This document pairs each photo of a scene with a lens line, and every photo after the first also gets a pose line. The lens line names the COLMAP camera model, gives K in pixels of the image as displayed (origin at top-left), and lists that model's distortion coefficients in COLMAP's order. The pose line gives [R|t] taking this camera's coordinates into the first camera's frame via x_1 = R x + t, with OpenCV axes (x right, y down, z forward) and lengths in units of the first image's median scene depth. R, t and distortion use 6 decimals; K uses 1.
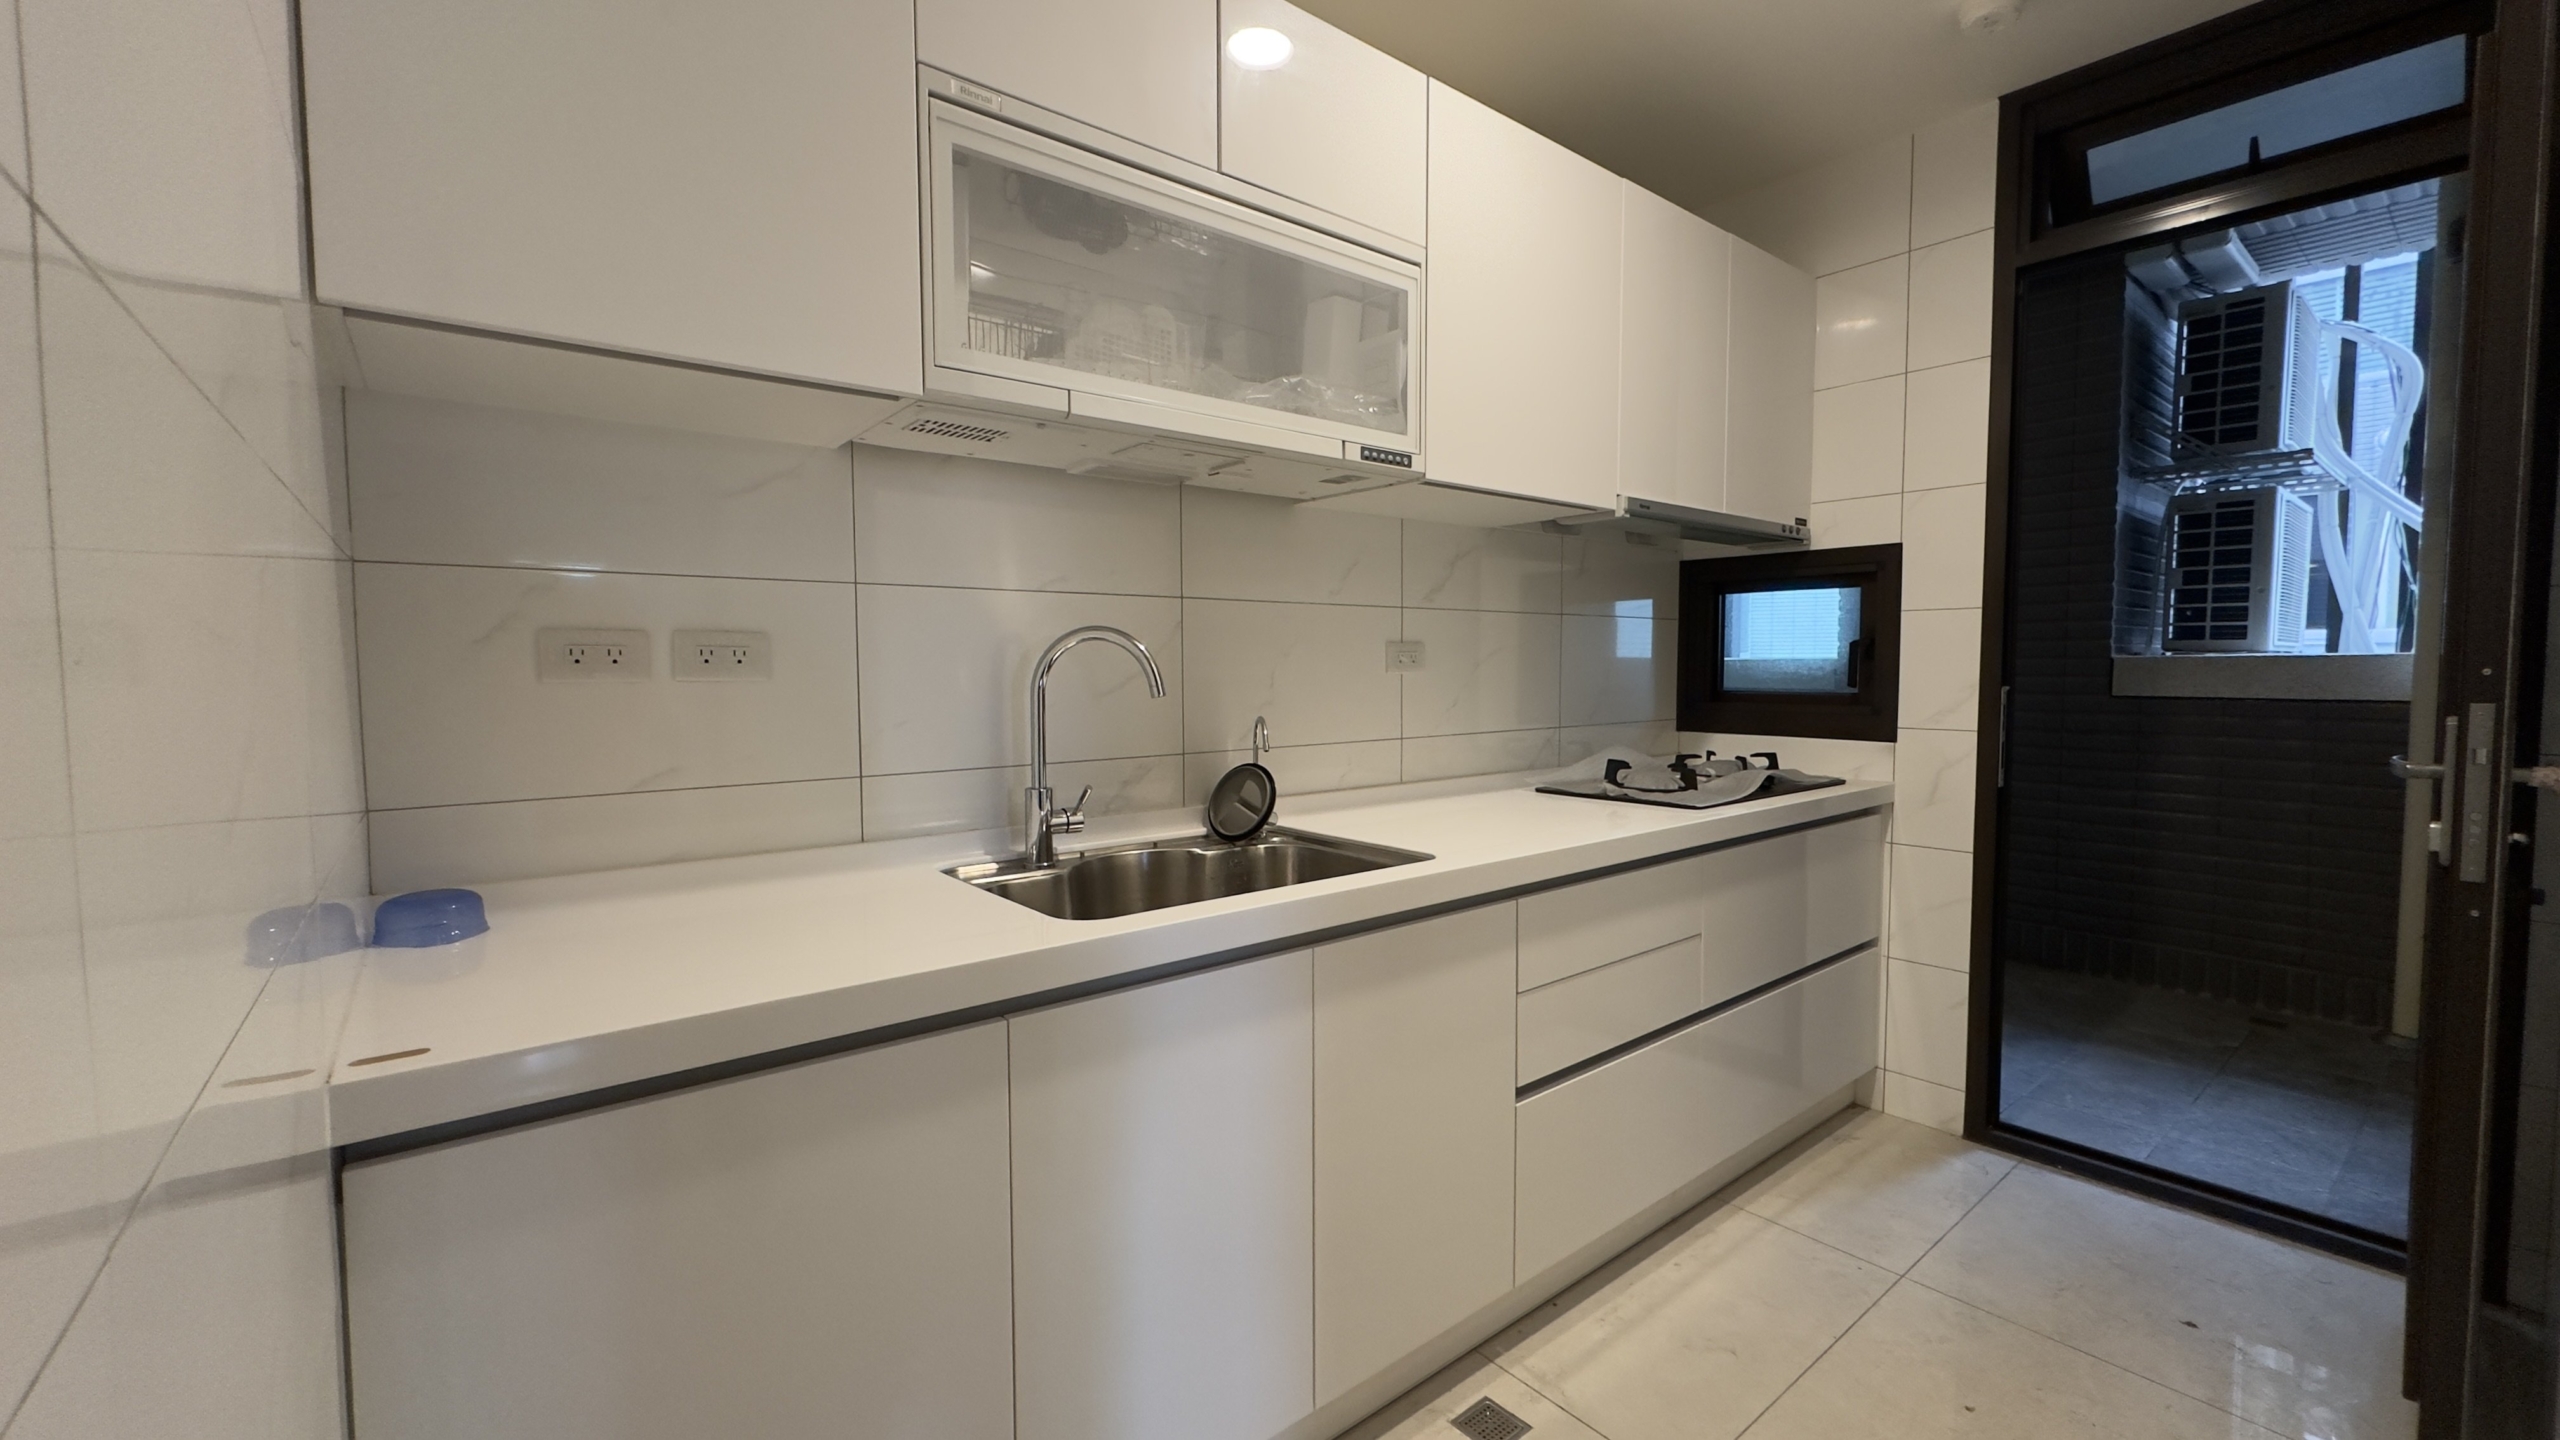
lens RADIAL K [[1019.3, 0, 1280.0], [0, 1019.3, 720.0], [0, 0, 1]] dist [-0.000273, -0.000119]
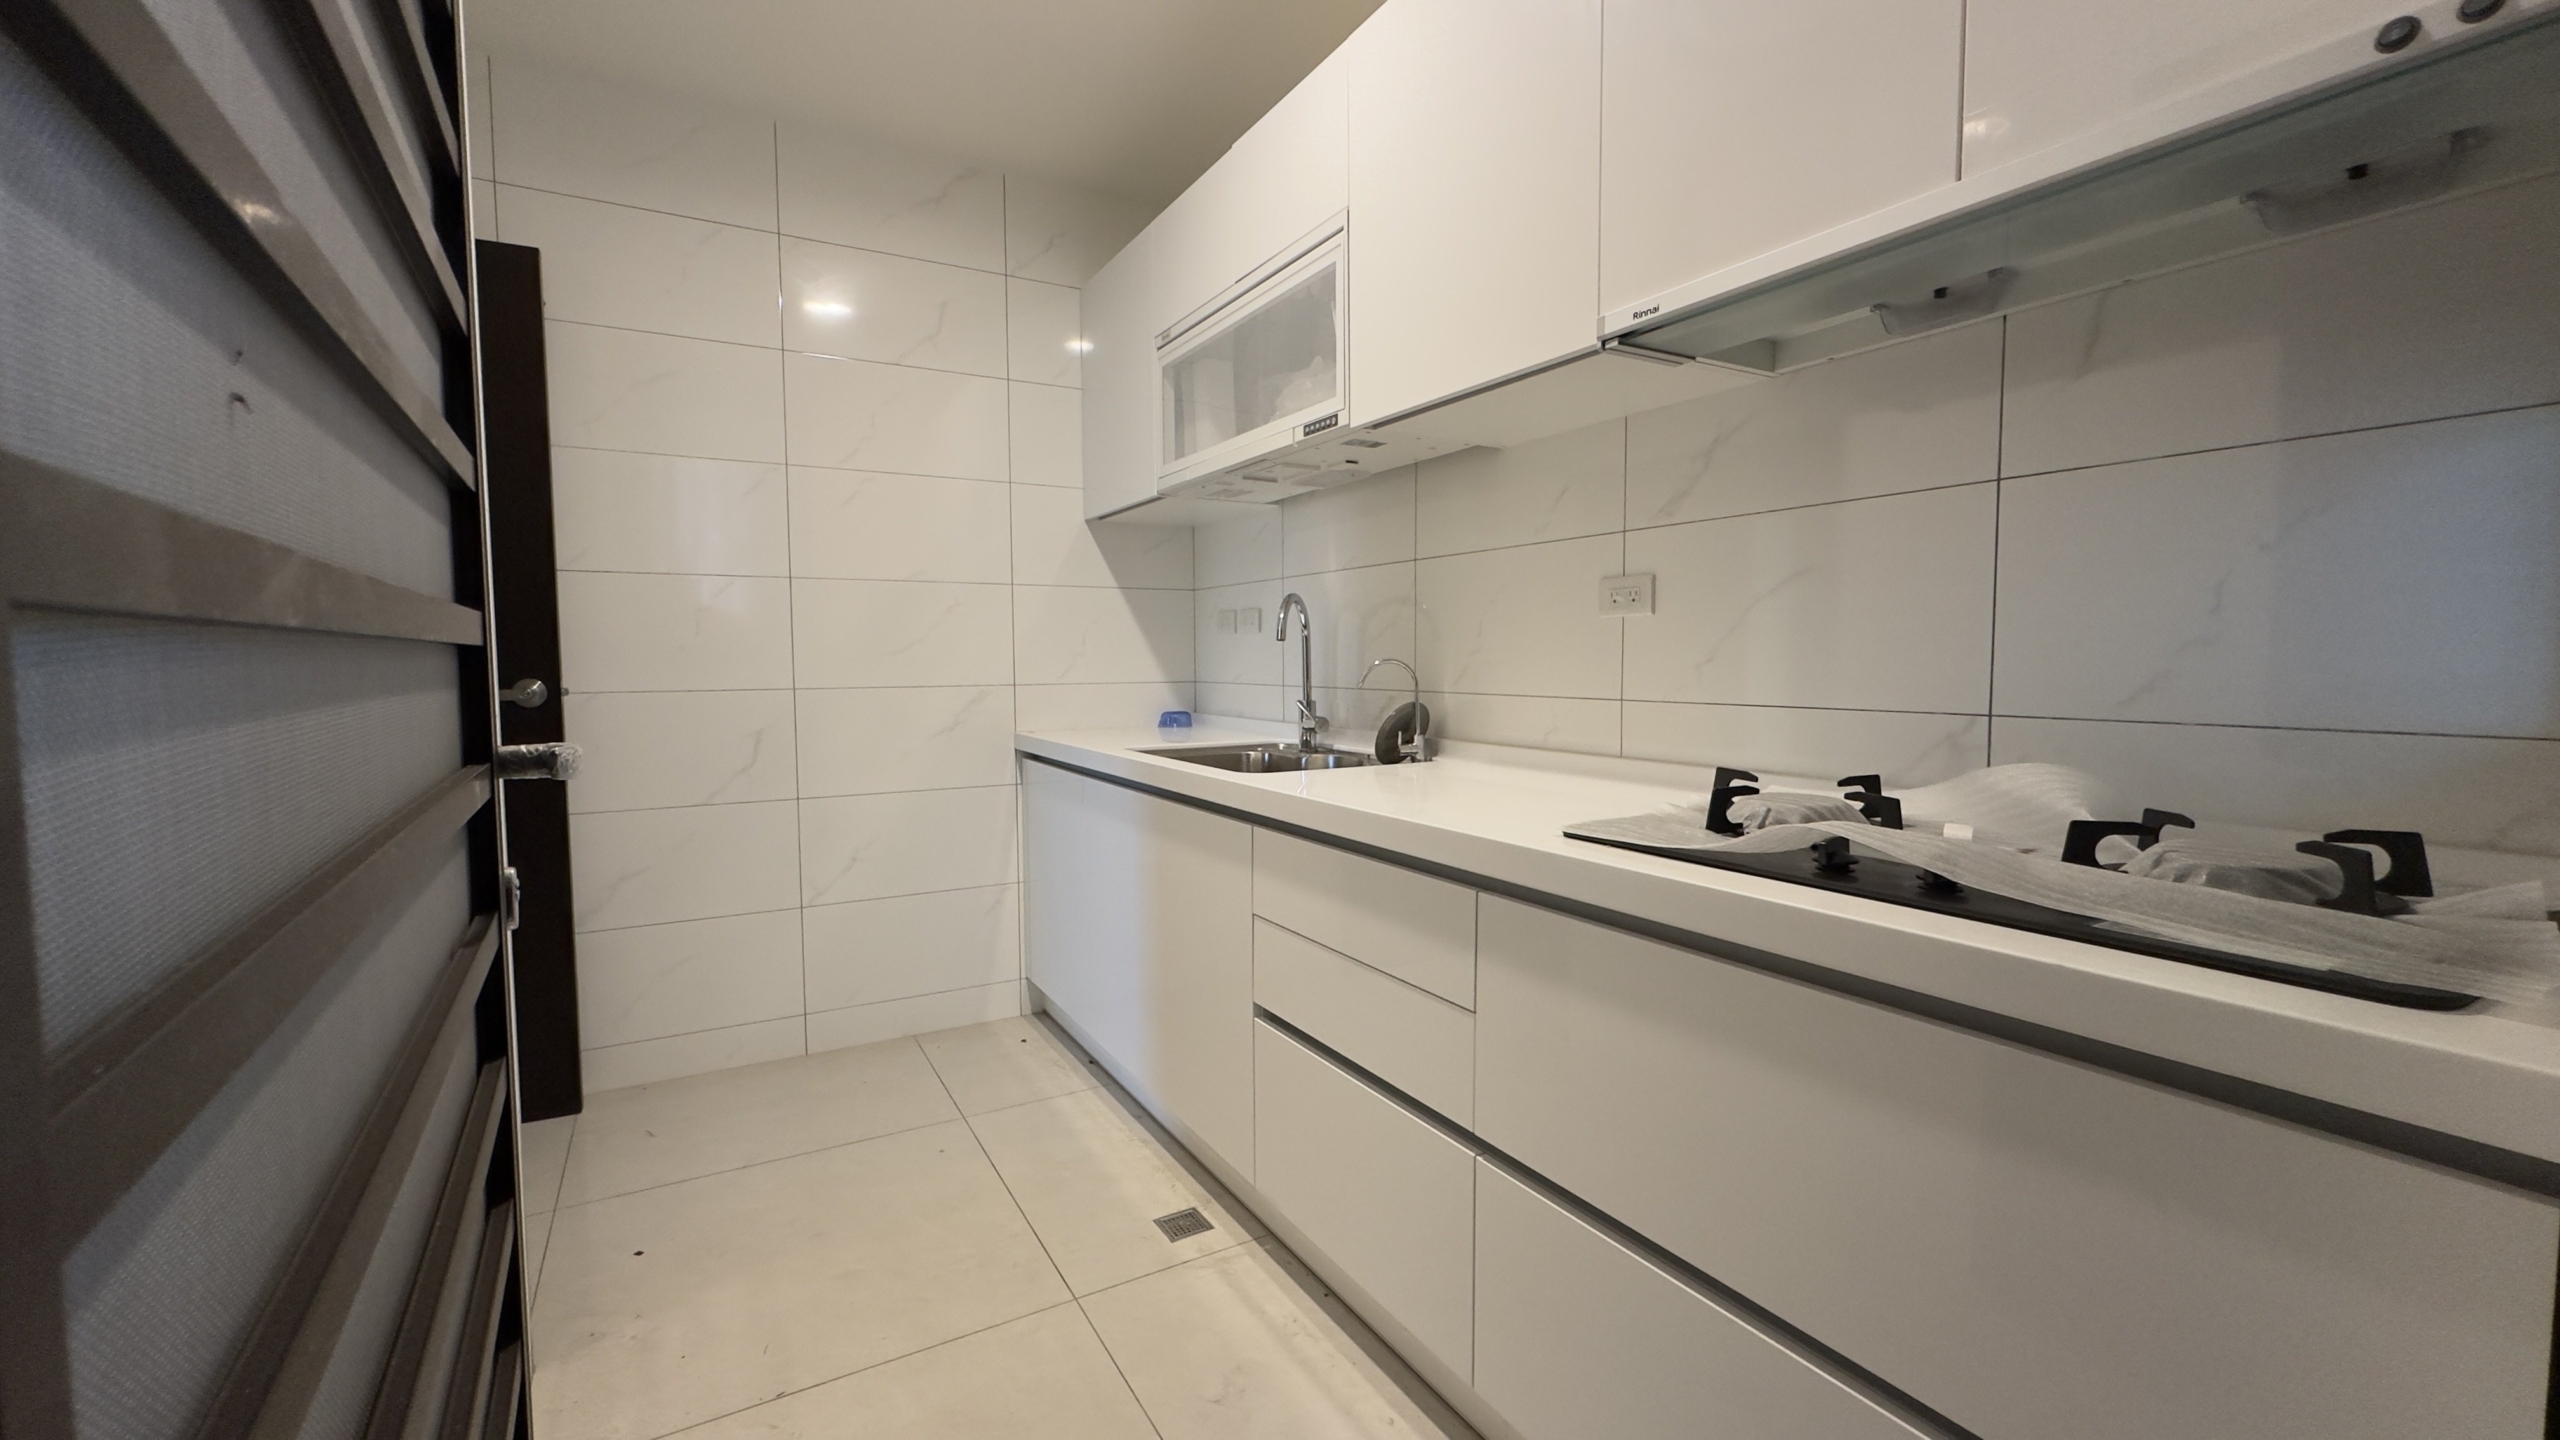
lens RADIAL K [[1019.3, 0, 1280.0], [0, 1019.3, 720.0], [0, 0, 1]] dist [-0.000273, -0.000119]
pose [[-0.151766, 0.066840, -0.986154, 0.924148], [-0.048097, 0.996030, 0.074911, -0.012532], [0.987246, 0.058800, -0.147949, 0.850820]]
